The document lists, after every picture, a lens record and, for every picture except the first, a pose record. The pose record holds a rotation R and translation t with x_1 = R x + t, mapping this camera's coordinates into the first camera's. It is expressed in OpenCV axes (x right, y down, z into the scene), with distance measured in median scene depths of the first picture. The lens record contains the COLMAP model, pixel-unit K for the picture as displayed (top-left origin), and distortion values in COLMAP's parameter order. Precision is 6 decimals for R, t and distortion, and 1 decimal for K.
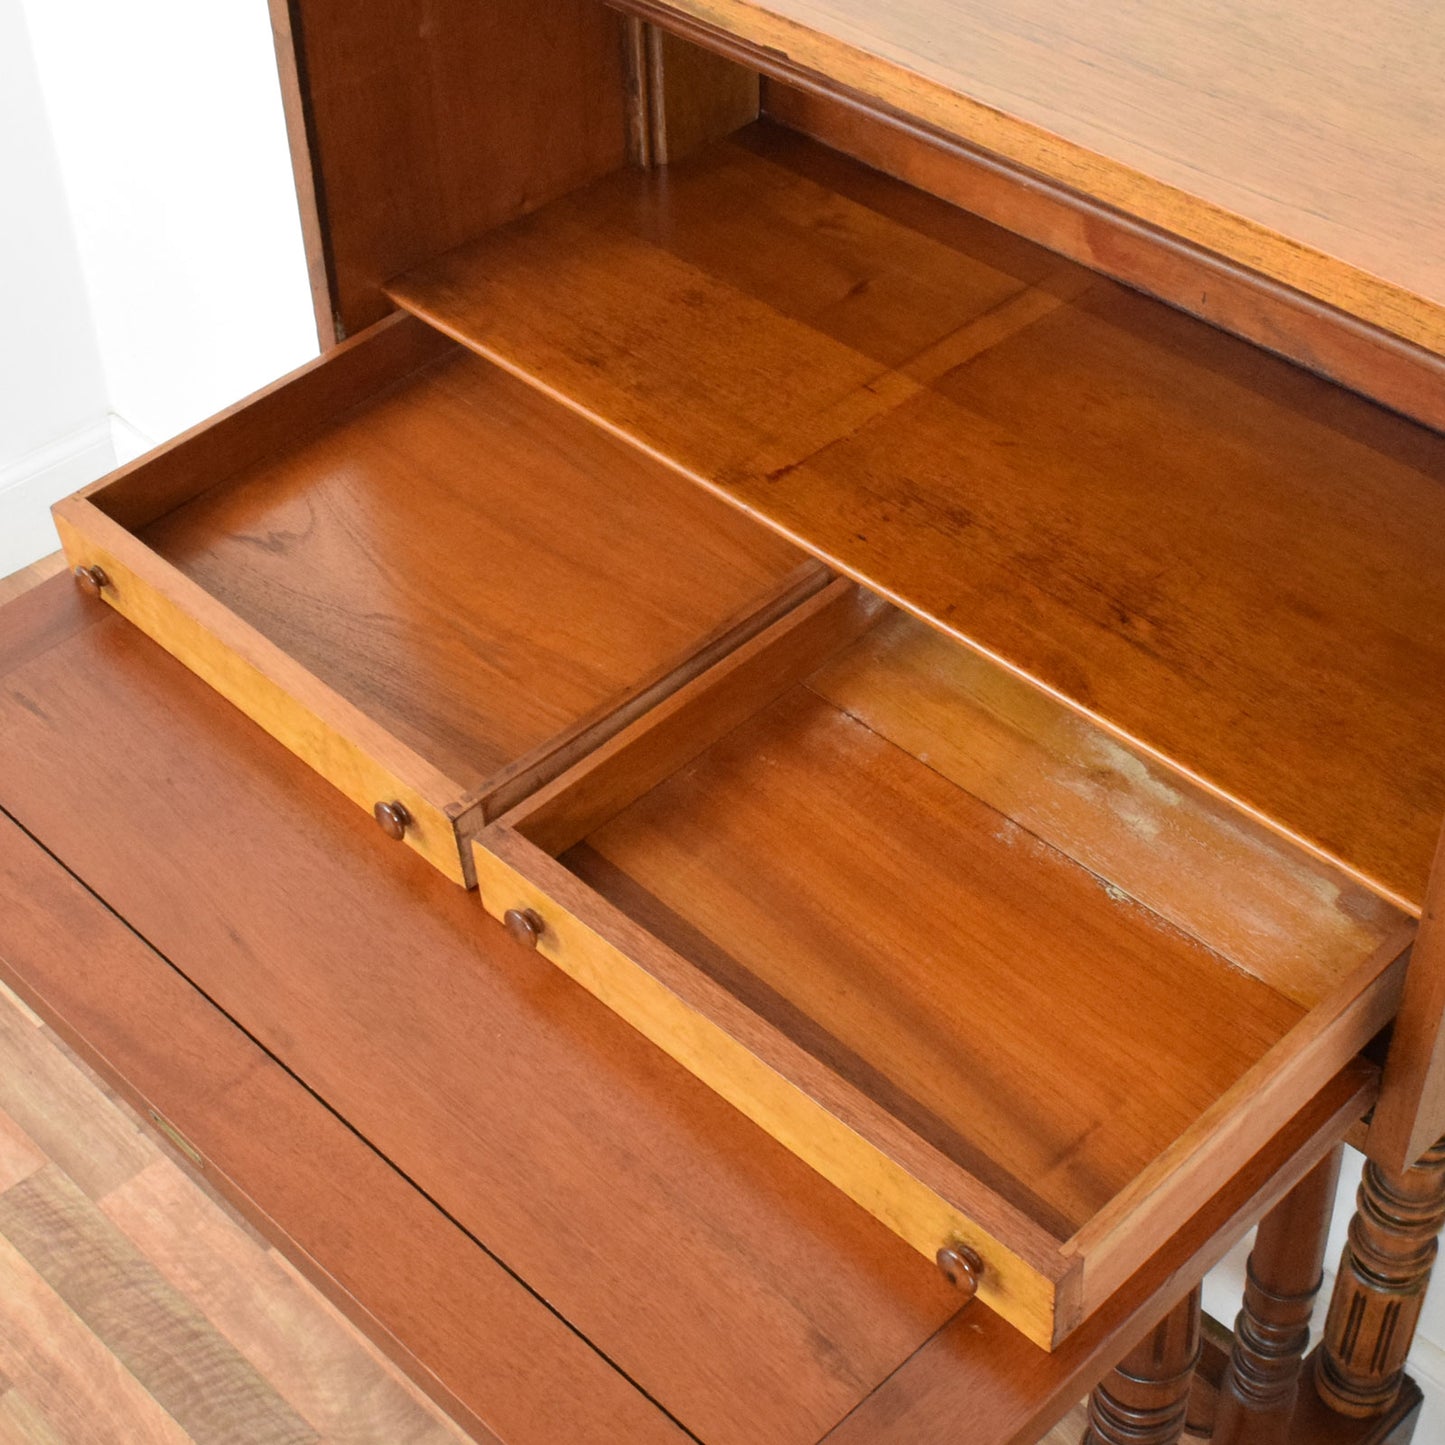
lens RADIAL K [[2453.1, 0, 760.8], [0, 2453.1, 673.0], [0, 0, 1]] dist [-0.028245, -0.079710]
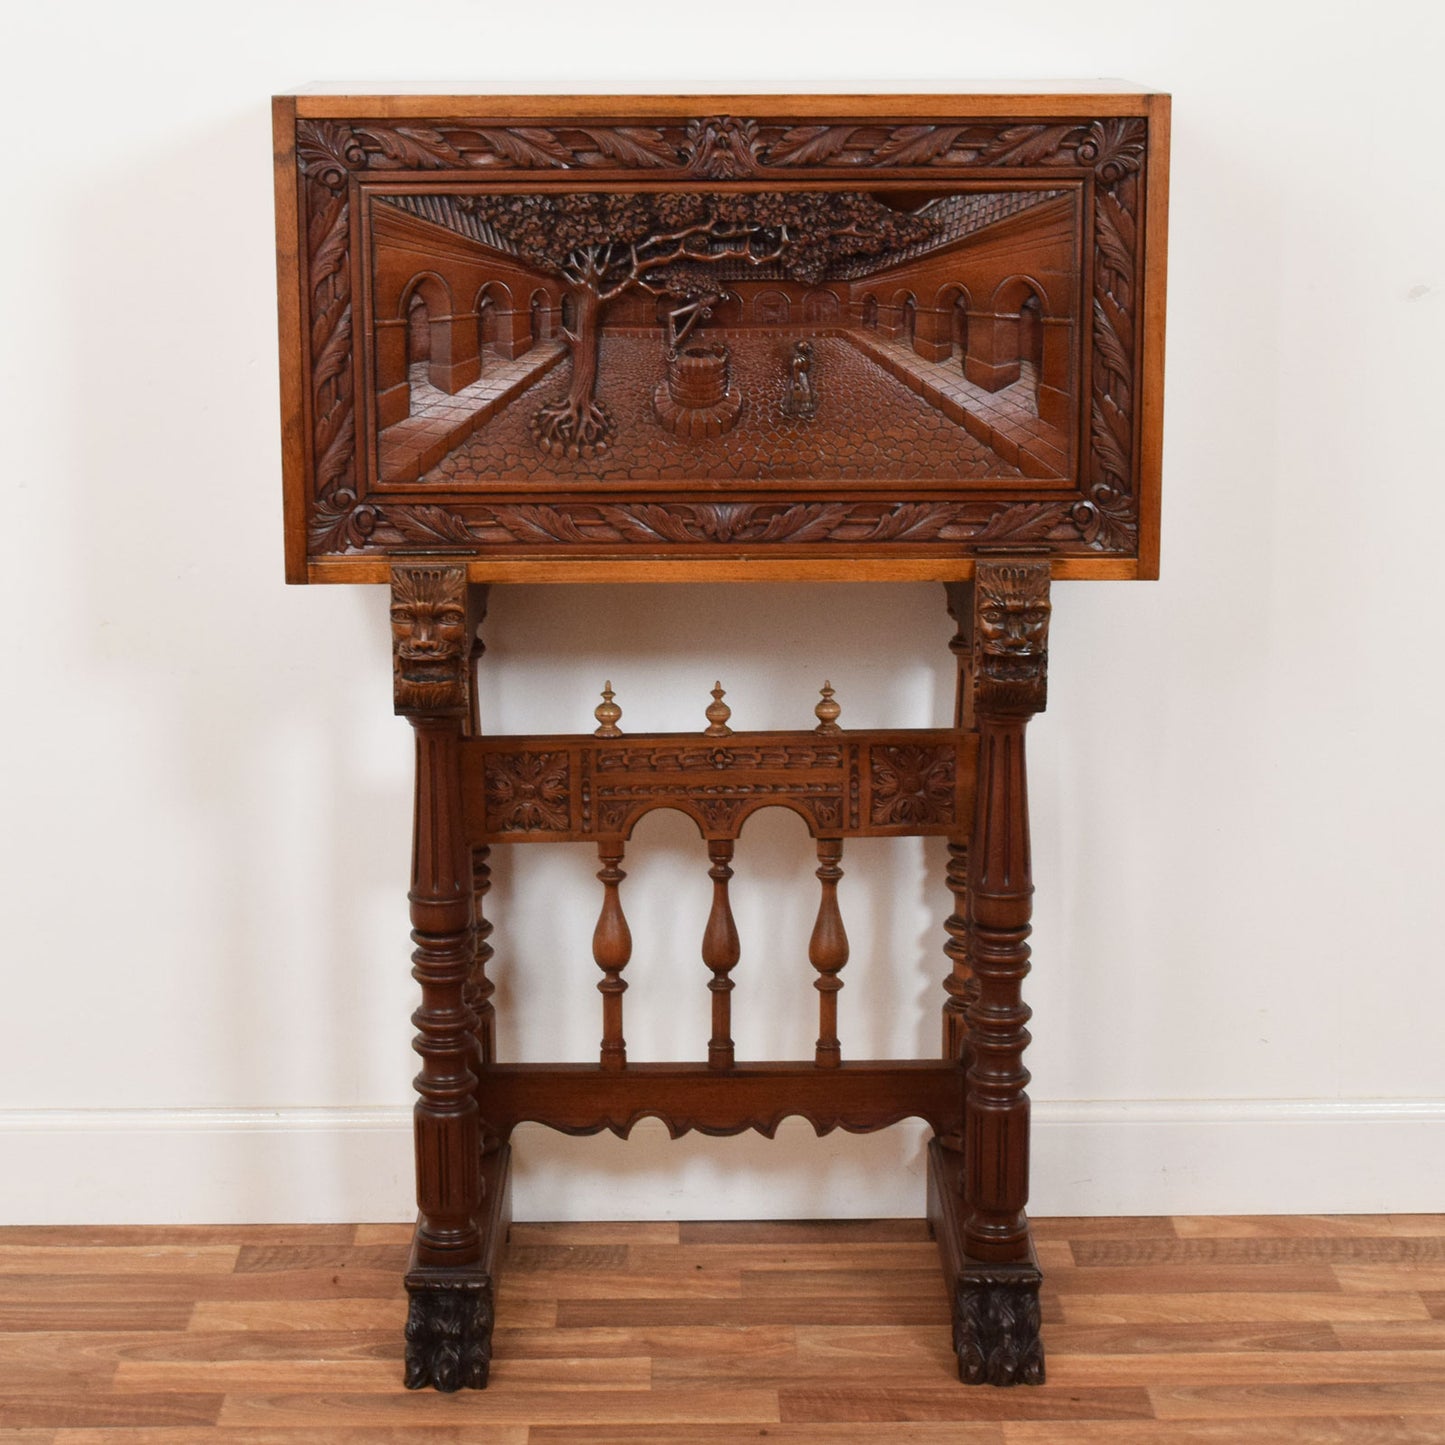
lens RADIAL K [[3318.9, 0, 718.8], [0, 3318.9, 670.8], [0, 0, 1]] dist [-0.027534, -0.037624]
pose [[0.691933, -0.141496, 0.707960, -1.493751], [0.464850, 0.837611, -0.286918, 0.685201], [-0.552398, 0.527623, 0.645346, -0.398458]]
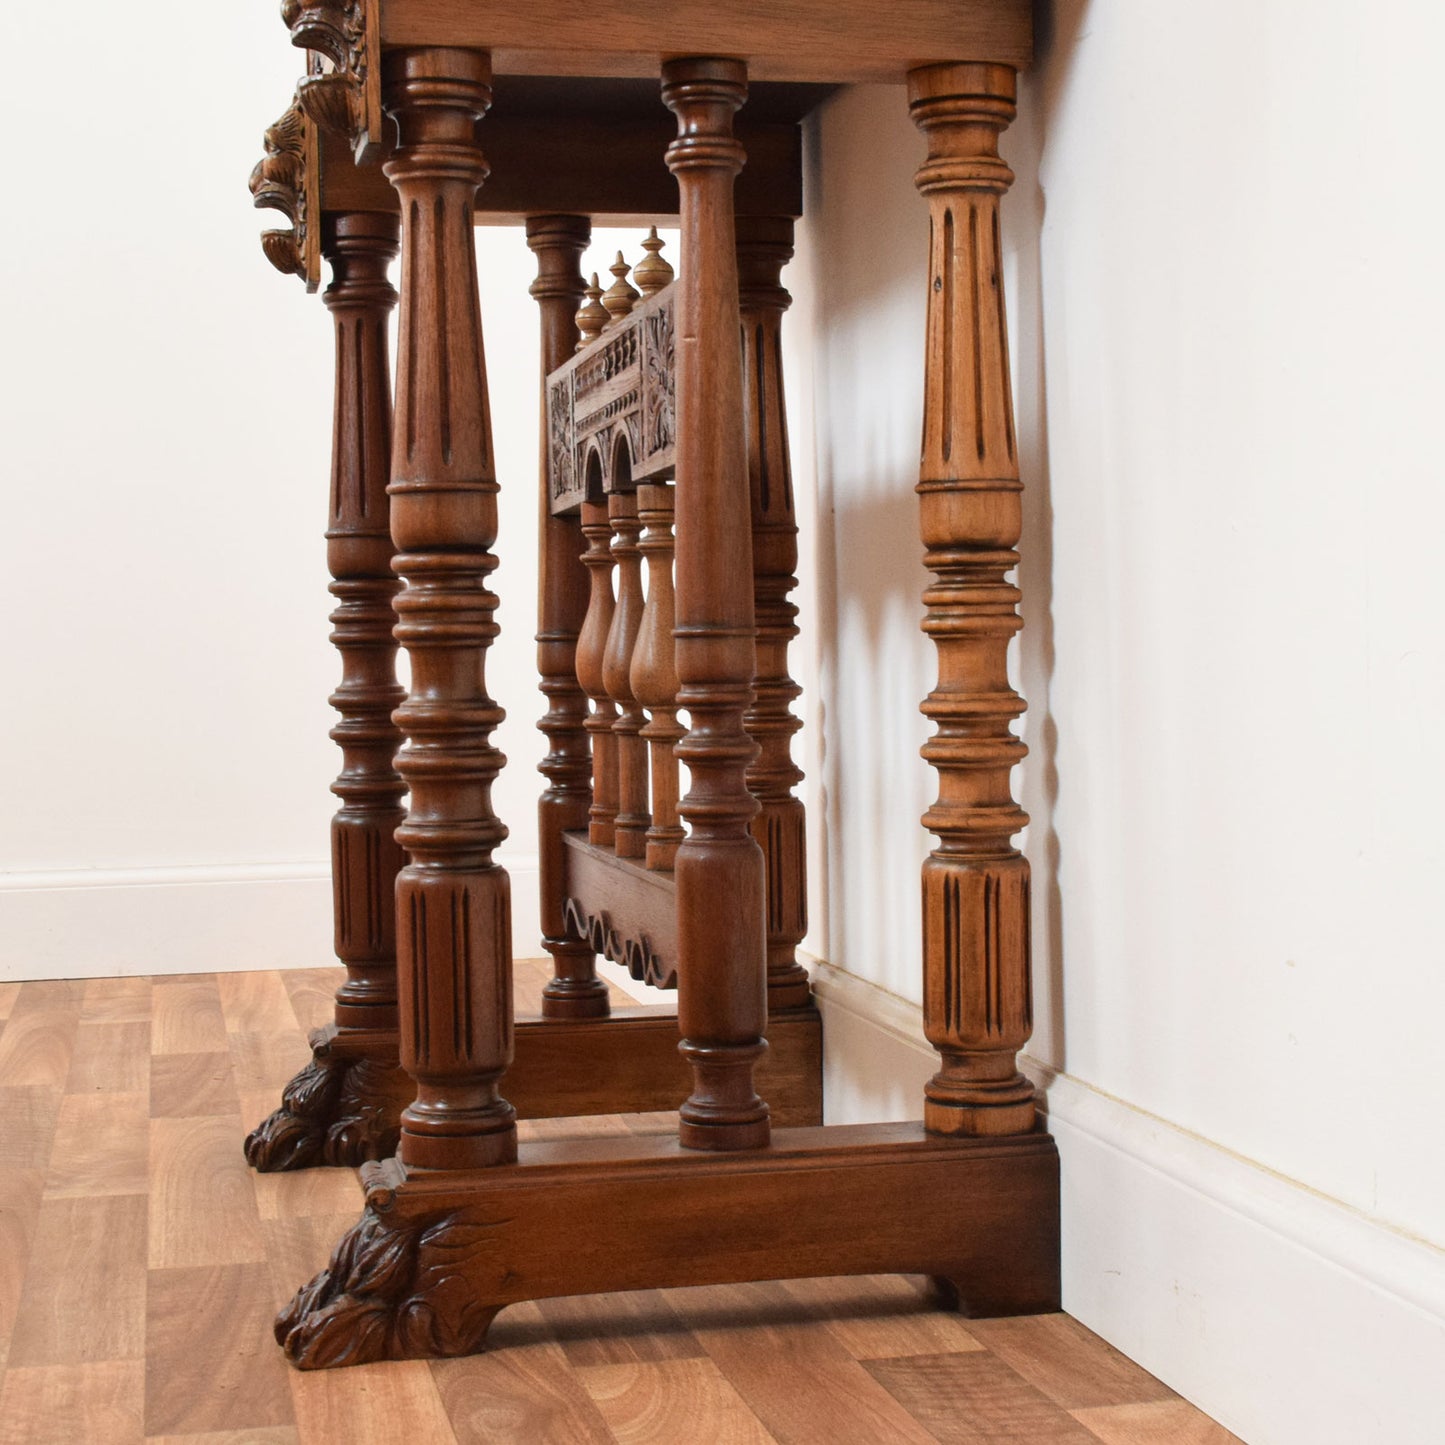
lens RADIAL K [[2633.5, 0, 724.1], [0, 2633.5, 684.6], [0, 0, 1]] dist [0.003713, -0.157928]
pose [[0.841431, 0.003894, -0.540351, 0.778609], [-0.343686, 0.775504, -0.529597, 0.811426], [0.416982, 0.631330, 0.653872, 0.421887]]
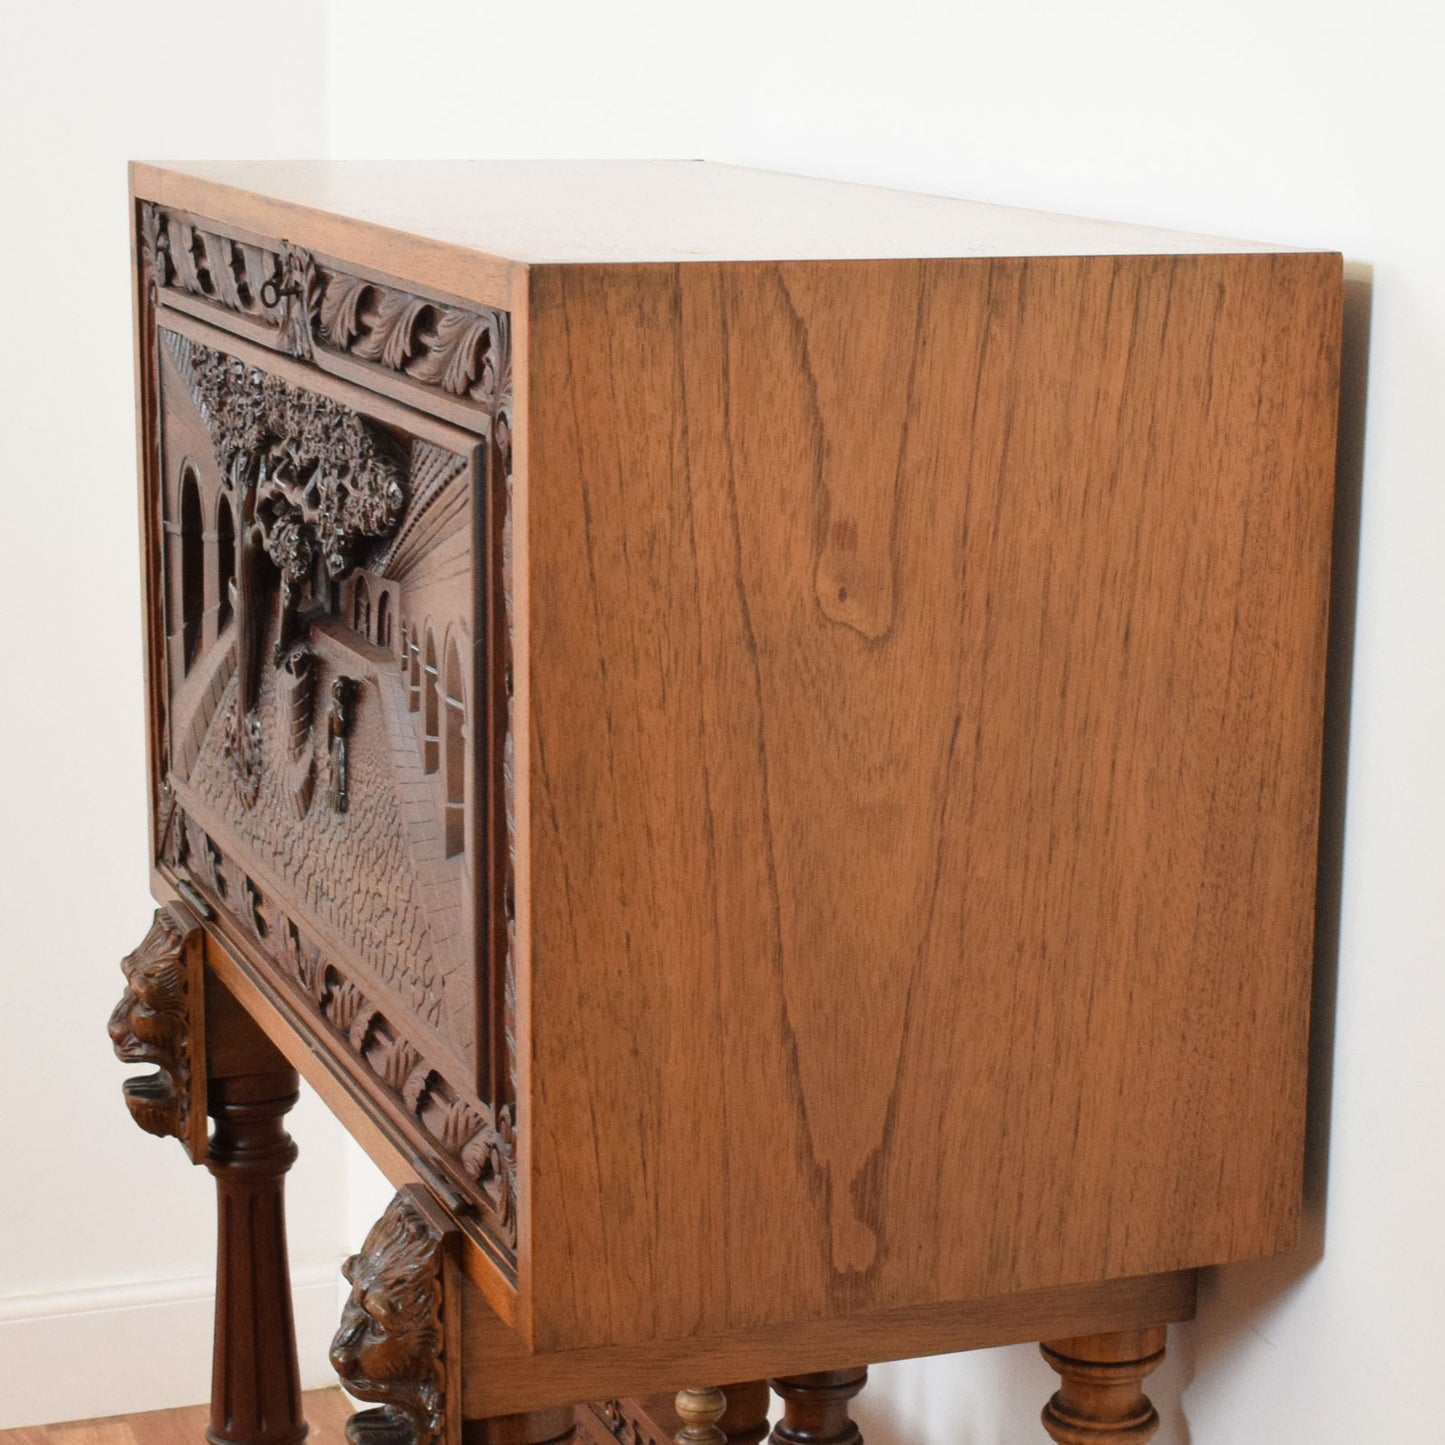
lens RADIAL K [[3538.8, 0, 886.1], [0, 3538.8, 798.3], [0, 0, 1]] dist [-0.034339, 0.031315]
pose [[0.924935, 0.111261, -0.363477, 0.642710], [-0.267957, 0.869065, -0.415843, 0.413030], [0.269618, 0.482024, 0.833642, -0.103218]]
